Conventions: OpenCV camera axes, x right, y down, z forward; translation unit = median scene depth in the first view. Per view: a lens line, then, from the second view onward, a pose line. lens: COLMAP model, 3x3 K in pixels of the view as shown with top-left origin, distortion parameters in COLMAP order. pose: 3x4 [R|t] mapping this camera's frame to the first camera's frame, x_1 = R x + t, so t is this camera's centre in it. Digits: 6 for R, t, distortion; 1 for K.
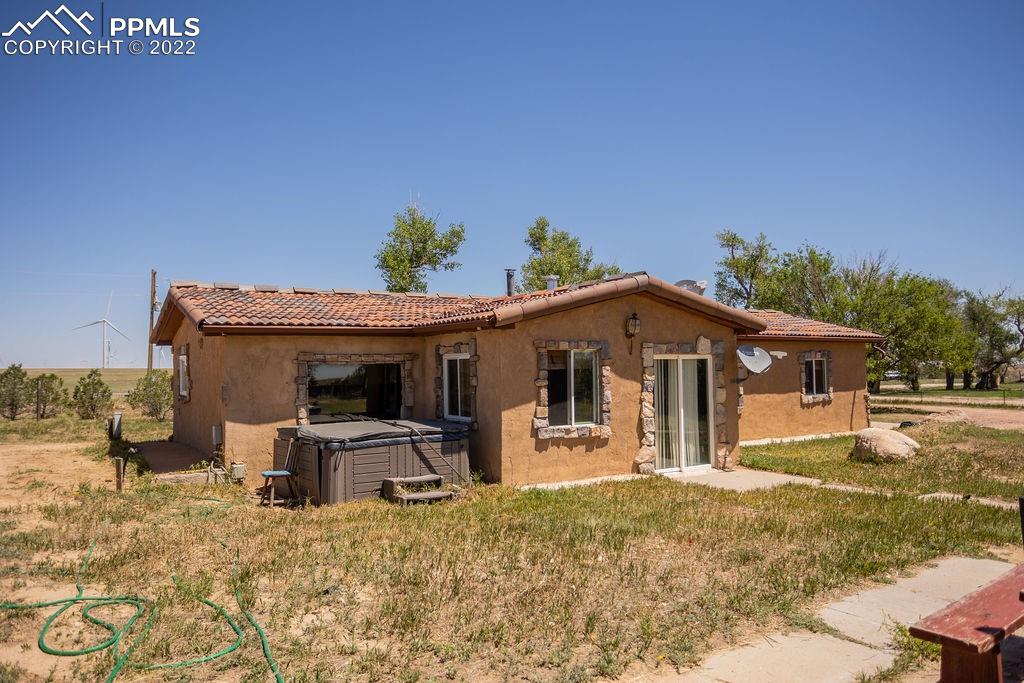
lens RADIAL K [[724.6, 0, 510.2], [0, 724.6, 340.5], [0, 0, 1]] dist [-0.002165, -0.000238]
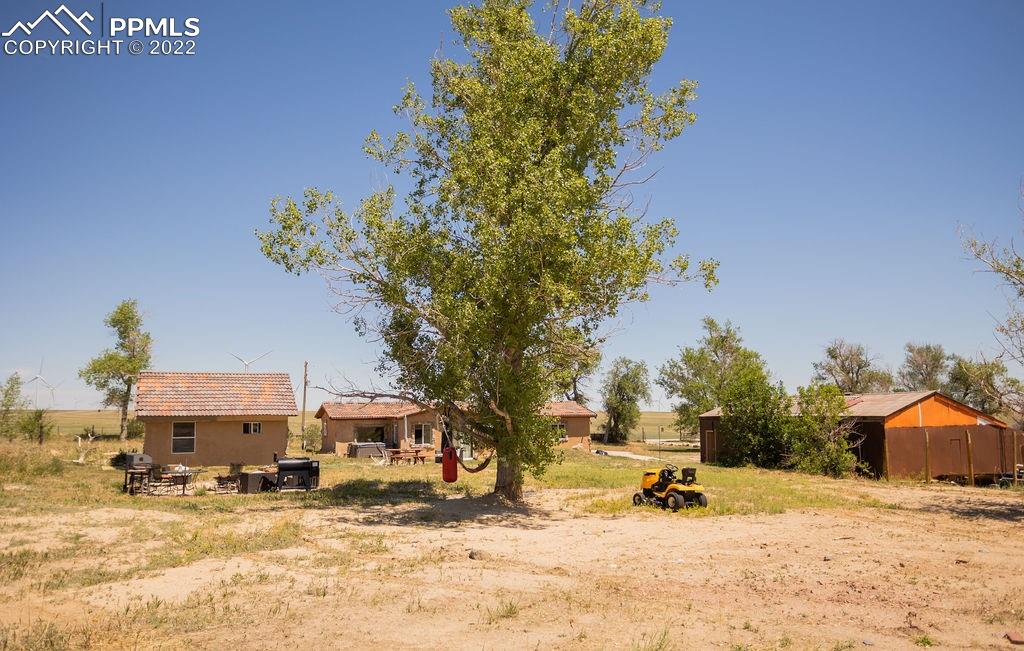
lens RADIAL K [[811.4, 0, 512.5], [0, 811.4, 326.0], [0, 0, 1]] dist [-0.018353, -0.002813]
pose [[0.982675, -0.013584, -0.184840, 1.326461], [0.001173, 0.997746, -0.067090, -0.212271], [0.185335, 0.065710, 0.980476, -3.074414]]
